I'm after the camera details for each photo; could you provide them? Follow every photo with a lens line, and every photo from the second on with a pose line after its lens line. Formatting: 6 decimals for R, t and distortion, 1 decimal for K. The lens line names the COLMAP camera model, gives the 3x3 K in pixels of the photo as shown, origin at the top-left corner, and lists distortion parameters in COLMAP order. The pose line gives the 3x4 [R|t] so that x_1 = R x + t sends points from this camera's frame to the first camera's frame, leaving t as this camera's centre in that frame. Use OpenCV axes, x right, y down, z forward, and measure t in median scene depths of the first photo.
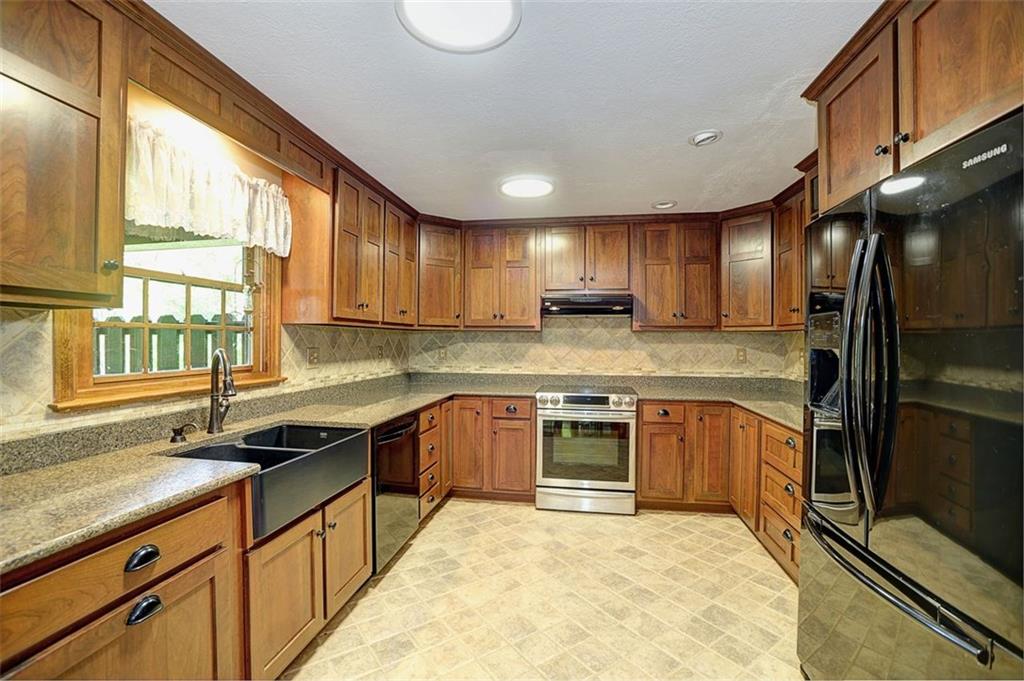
lens RADIAL K [[449.3, 0, 508.2], [0, 449.3, 342.8], [0, 0, 1]] dist [-0.051102, 0.000902]
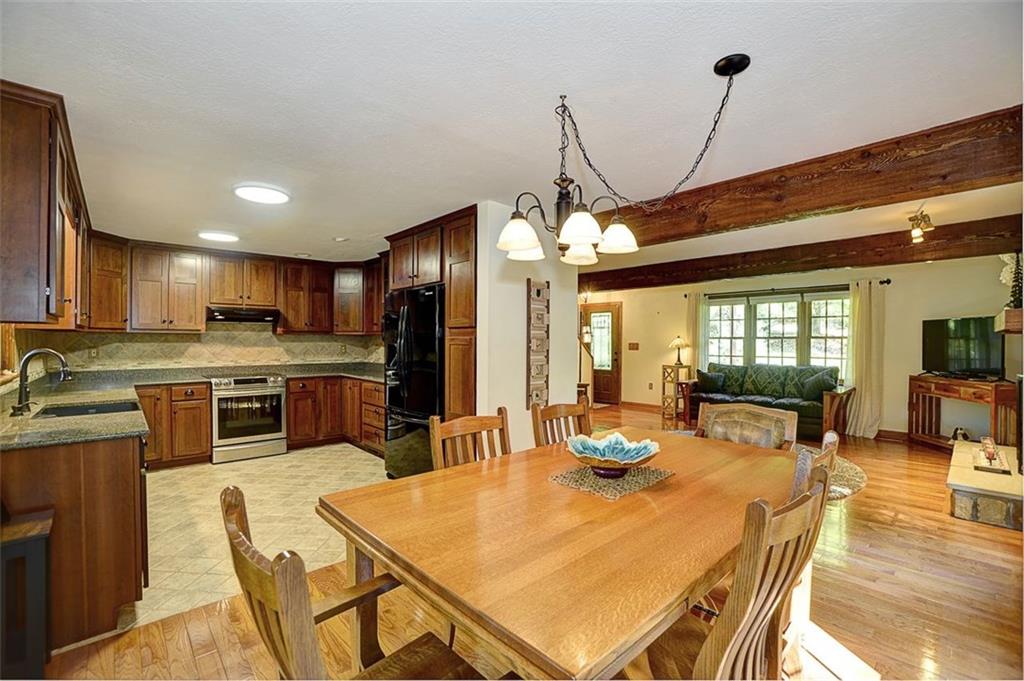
lens RADIAL K [[449.3, 0, 508.2], [0, 449.3, 342.8], [0, 0, 1]] dist [-0.051102, 0.000902]
pose [[0.617645, -0.009385, 0.786401, -0.393836], [0.005122, 0.999956, 0.007911, -0.004825], [-0.786441, -0.000859, 0.617665, -0.494462]]
